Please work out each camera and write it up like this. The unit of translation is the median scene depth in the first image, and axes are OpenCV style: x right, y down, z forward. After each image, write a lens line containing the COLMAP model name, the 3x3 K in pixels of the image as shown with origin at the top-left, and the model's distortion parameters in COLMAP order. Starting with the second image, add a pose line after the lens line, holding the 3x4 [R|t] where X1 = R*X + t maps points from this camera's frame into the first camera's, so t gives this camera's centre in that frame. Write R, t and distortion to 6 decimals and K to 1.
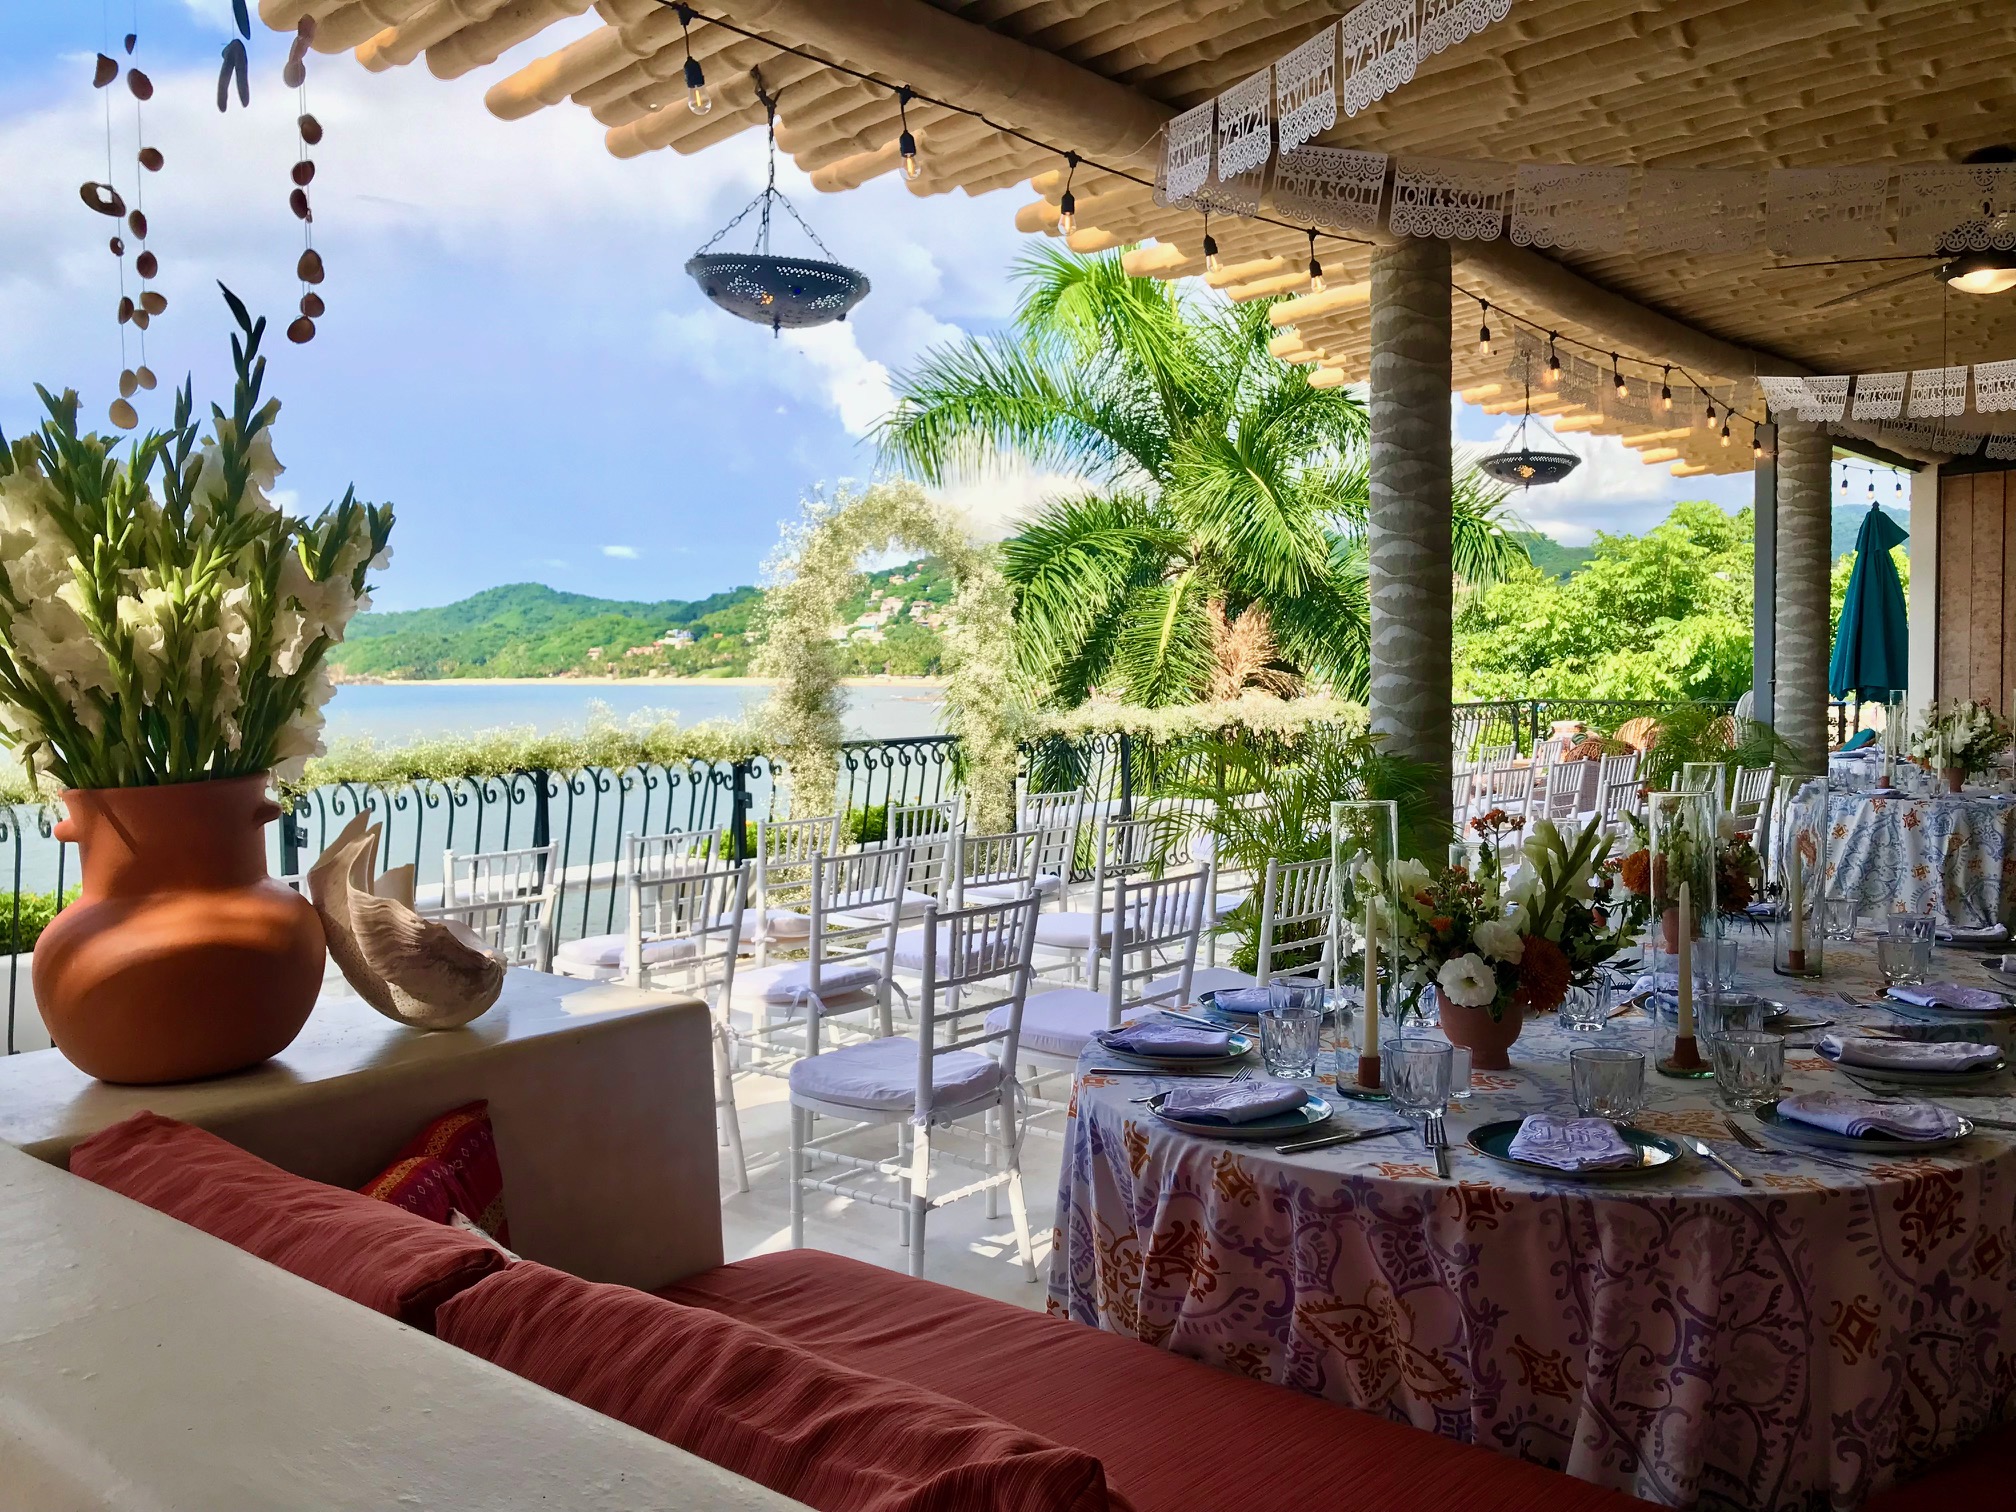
lens RADIAL K [[1664.0, 0, 1008.0], [0, 1664.0, 756.0], [0, 0, 1]] dist [0.072999, -0.003873]
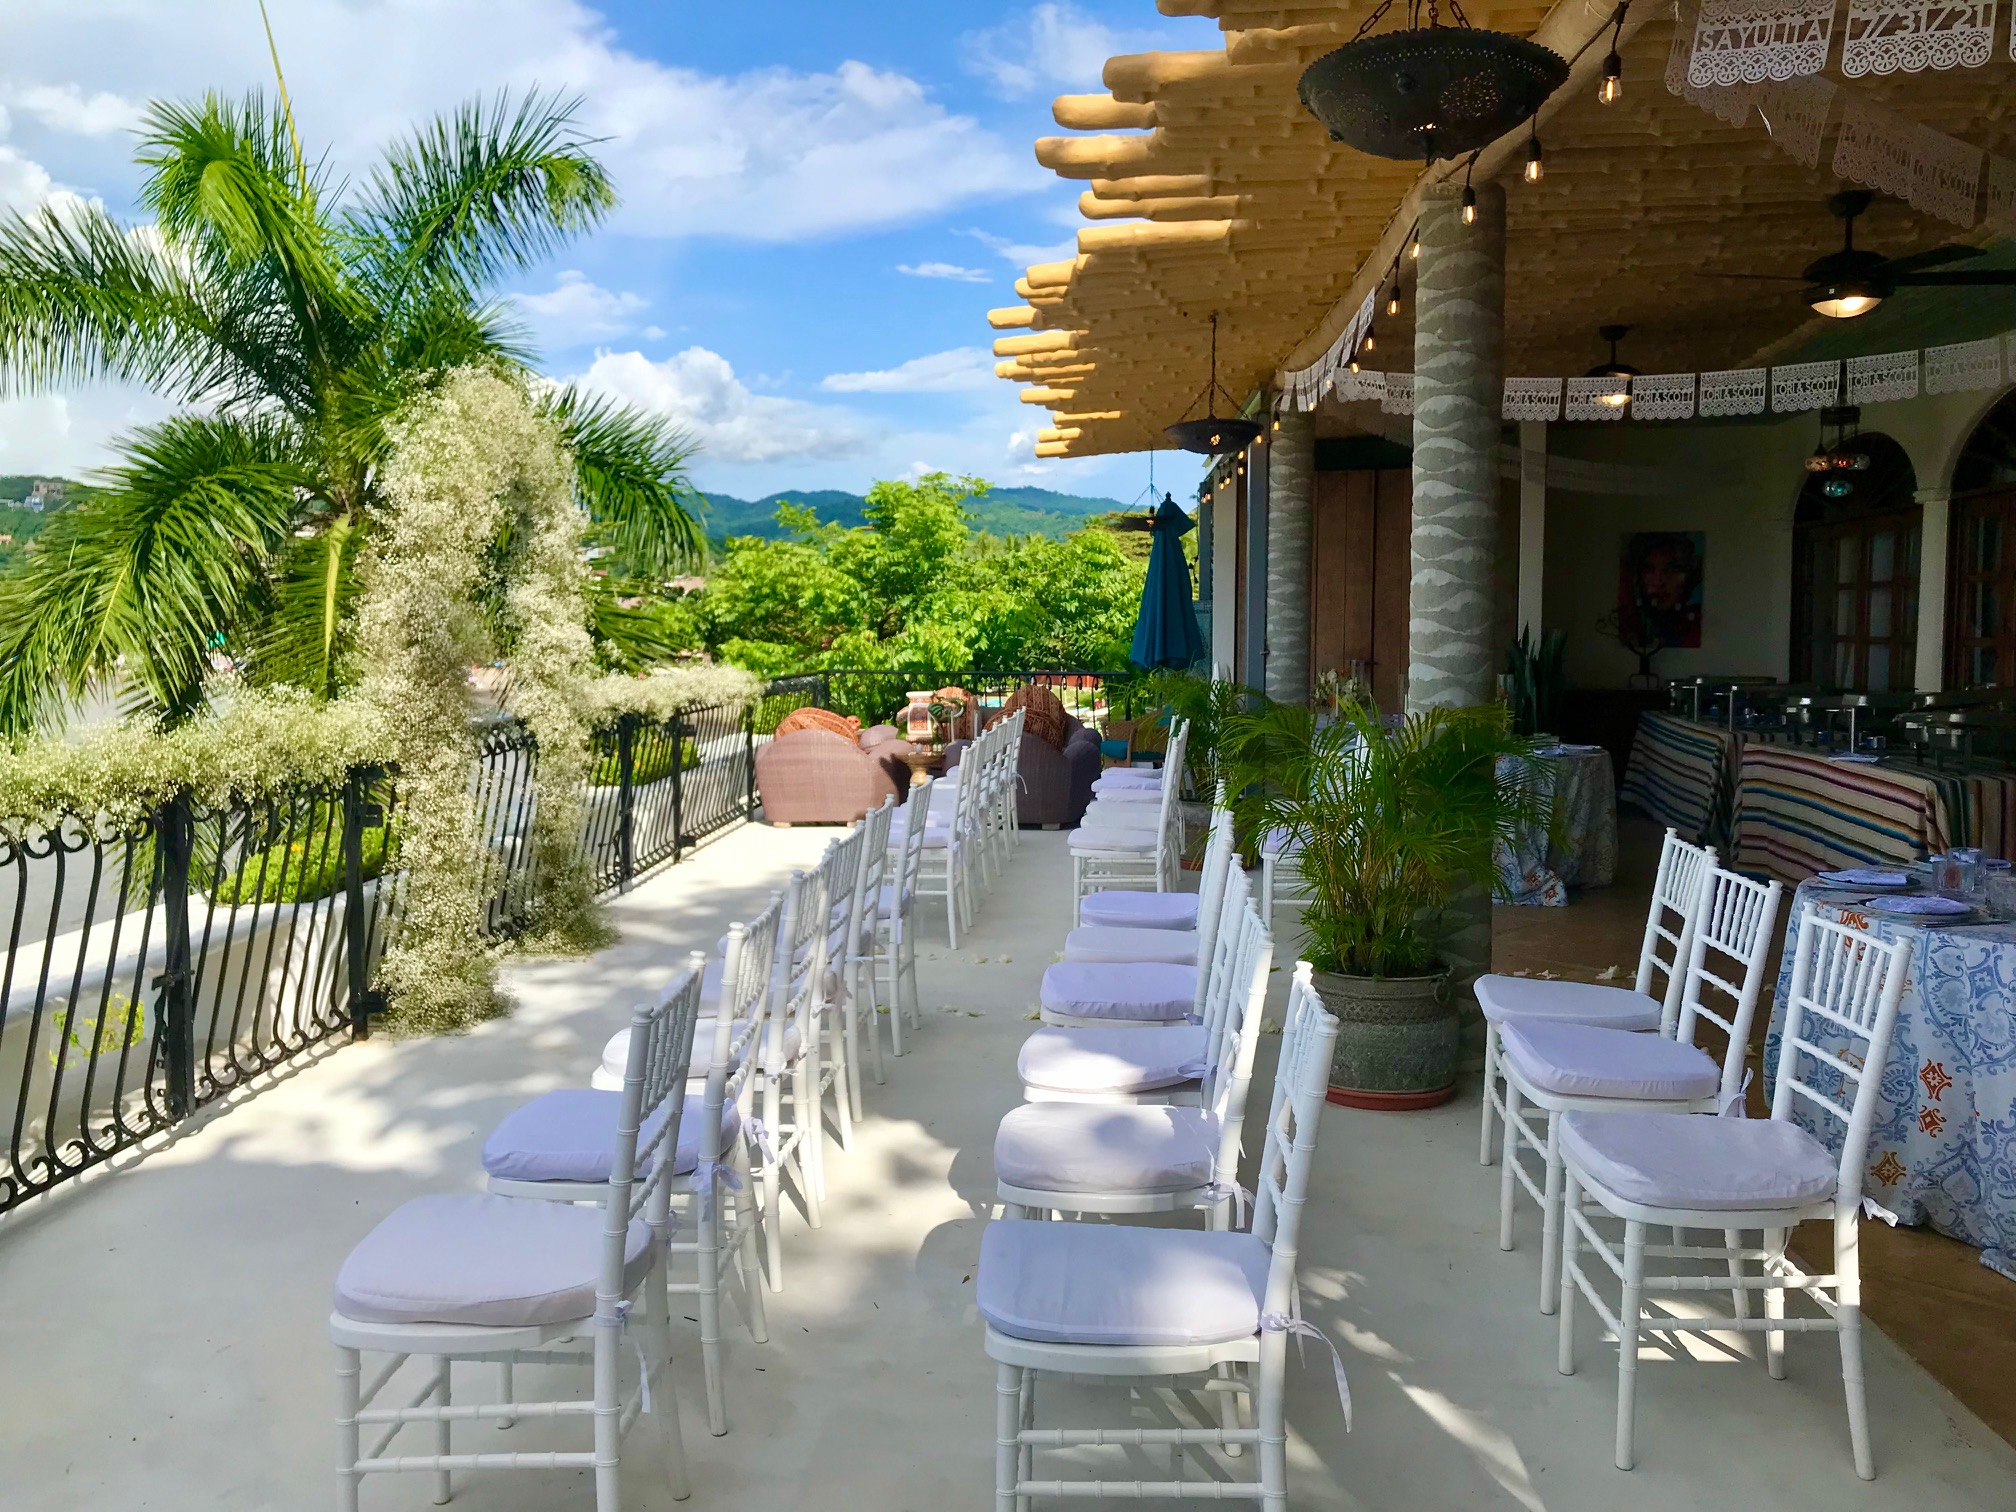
lens RADIAL K [[1664.0, 0, 1008.0], [0, 1664.0, 756.0], [0, 0, 1]] dist [0.072999, -0.003873]
pose [[0.830729, -0.028741, 0.555935, -0.288179], [0.017639, 0.999524, 0.025316, -0.007514], [-0.556397, -0.011224, 0.830840, 0.199961]]
